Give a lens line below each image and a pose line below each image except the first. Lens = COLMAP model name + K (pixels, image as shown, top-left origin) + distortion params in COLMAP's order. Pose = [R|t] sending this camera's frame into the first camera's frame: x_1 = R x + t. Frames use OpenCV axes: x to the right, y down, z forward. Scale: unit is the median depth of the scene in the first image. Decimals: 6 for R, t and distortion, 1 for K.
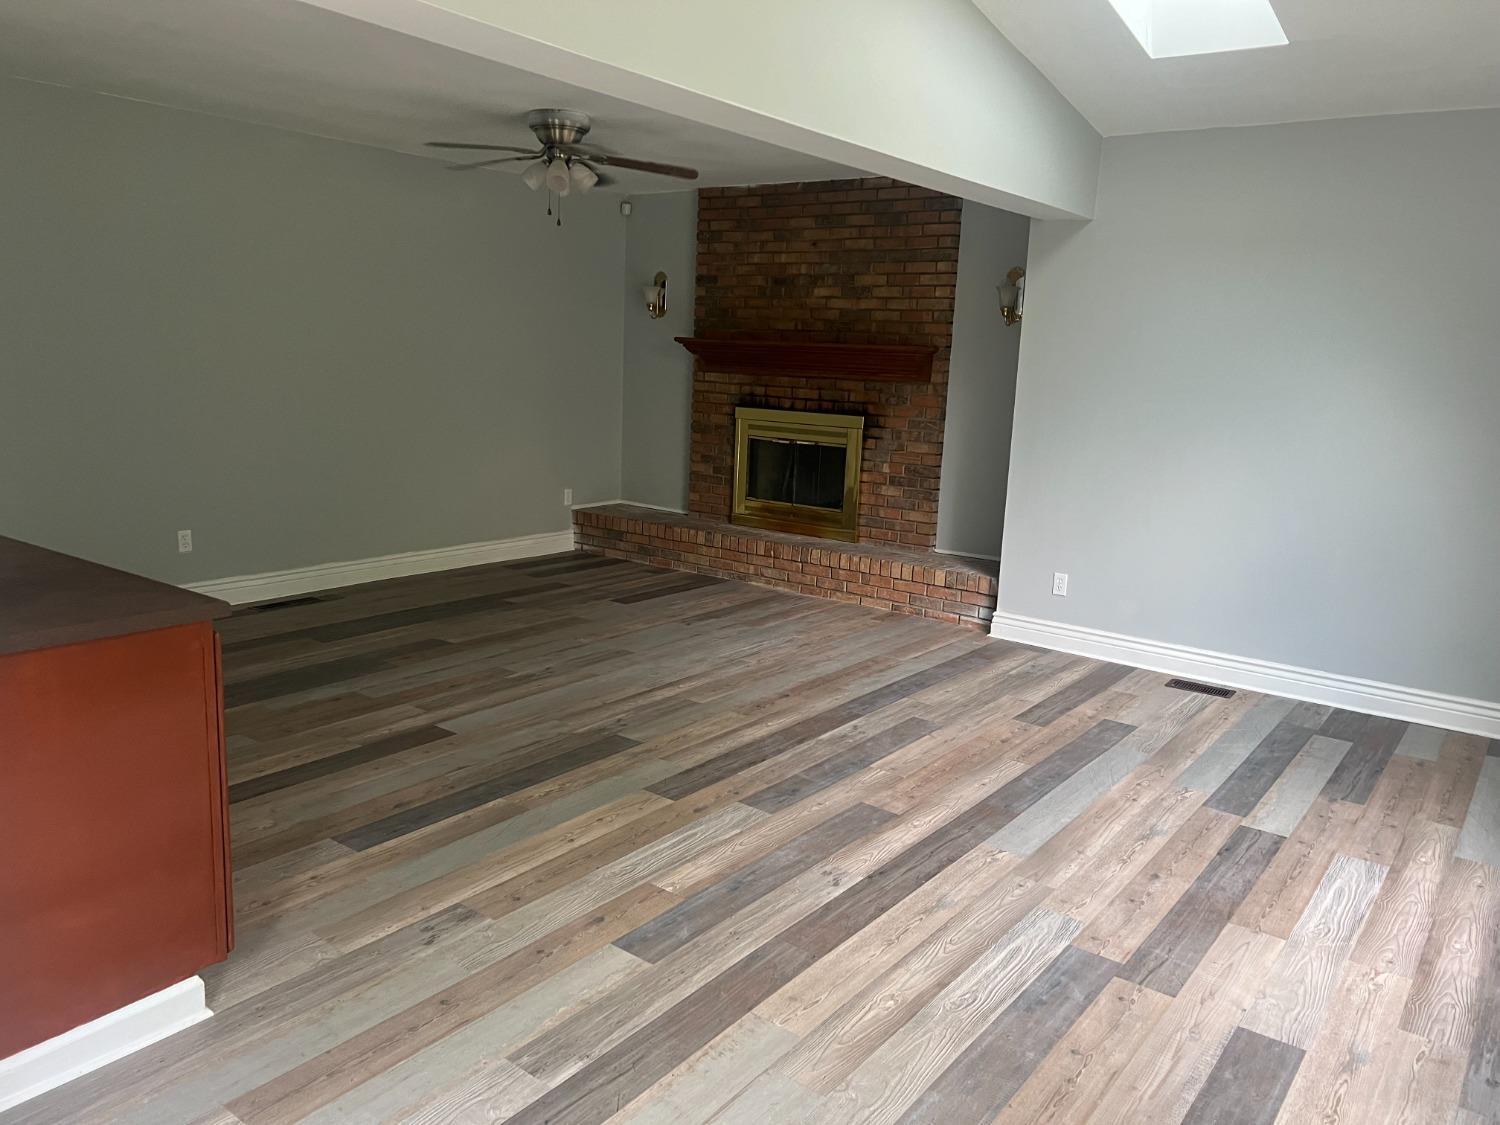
lens RADIAL K [[1106.8, 0, 750.0], [0, 1106.8, 562.5], [0, 0, 1]] dist [0.083748, -0.159972]
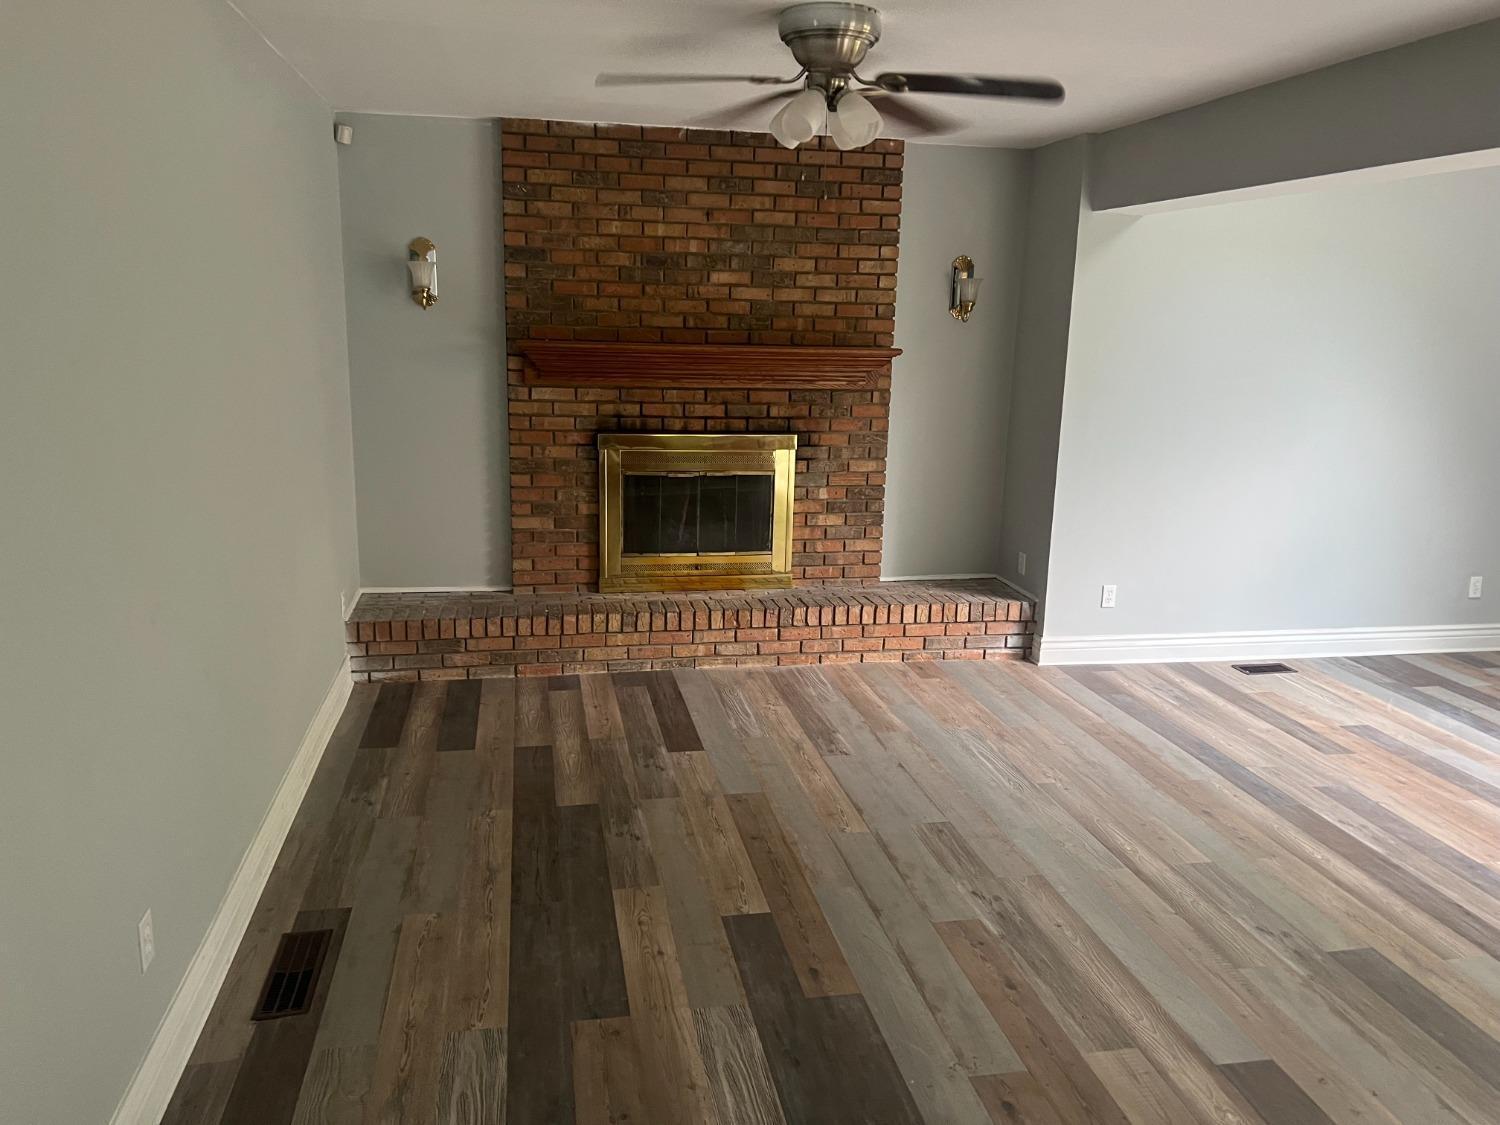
lens RADIAL K [[1101.8, 0, 724.8], [0, 1101.8, 567.1], [0, 0, 1]] dist [0.035507, -0.055648]
pose [[0.678744, -0.188511, 0.709768, -0.527427], [0.141919, 0.981944, 0.125083, -0.146100], [-0.720531, 0.015830, 0.693242, 0.486244]]
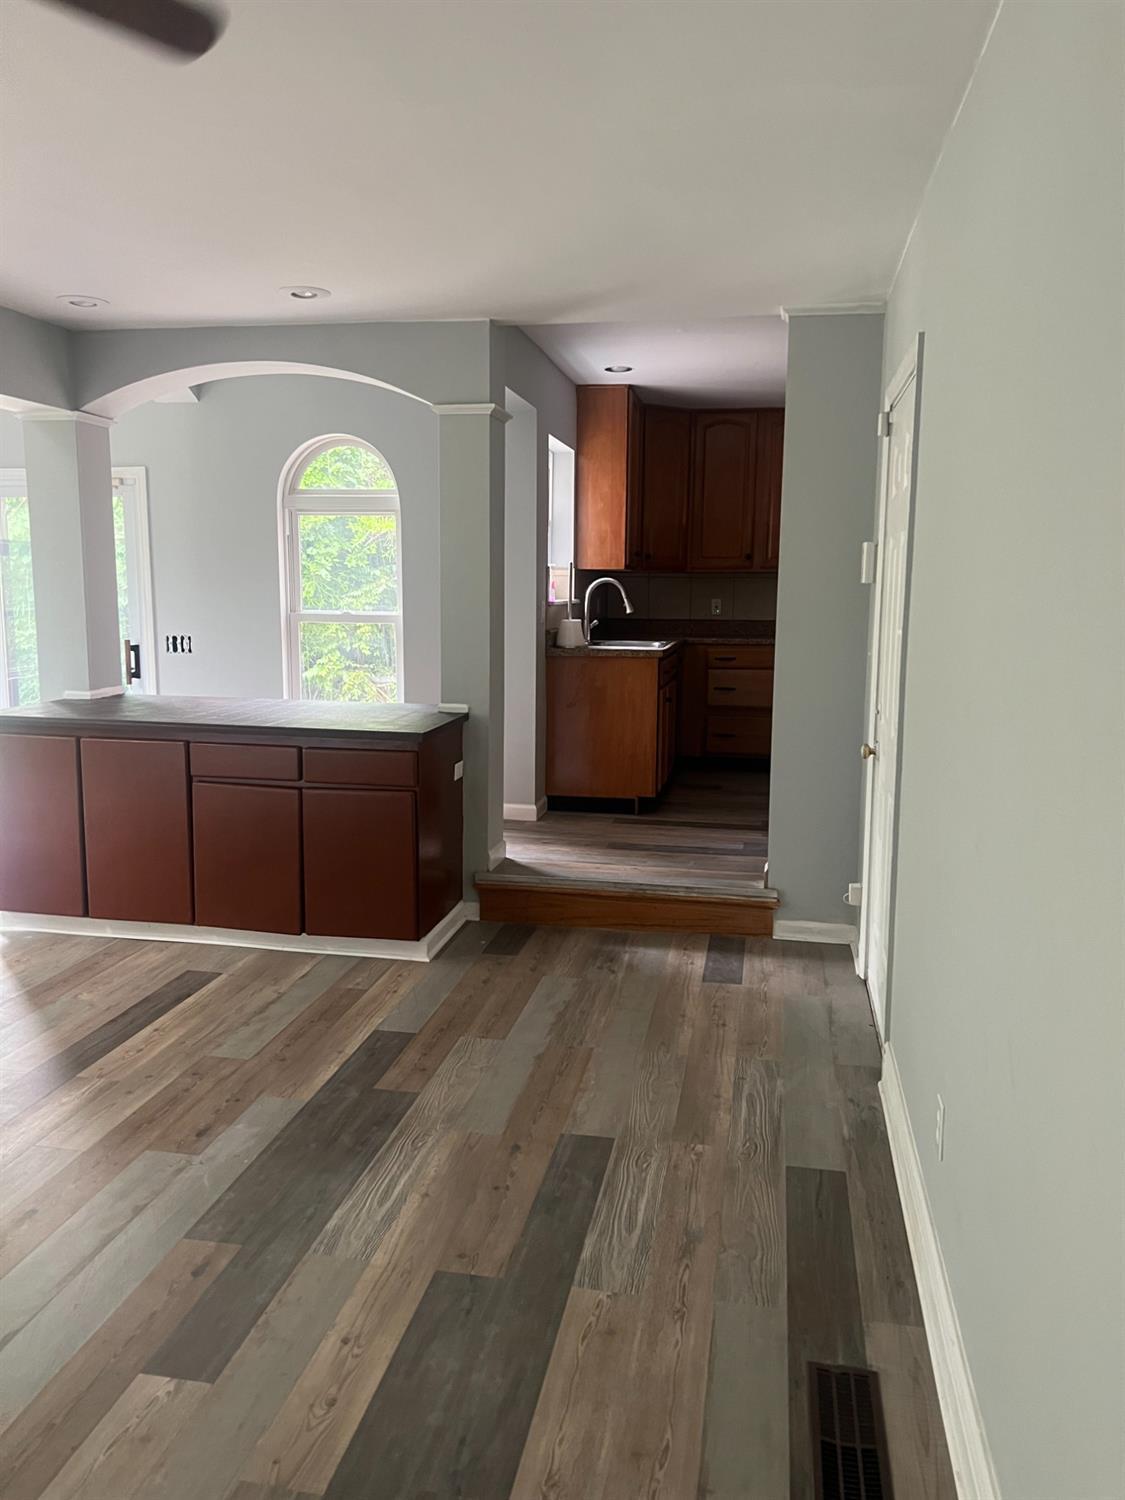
lens RADIAL K [[1106.8, 0, 562.5], [0, 1106.8, 750.0], [0, 0, 1]] dist [0.083748, -0.159972]
pose [[-0.895787, 0.018396, -0.444102, -0.182538], [-0.128787, 0.945542, 0.298940, -0.207474], [0.425417, 0.324981, -0.844635, 1.047106]]
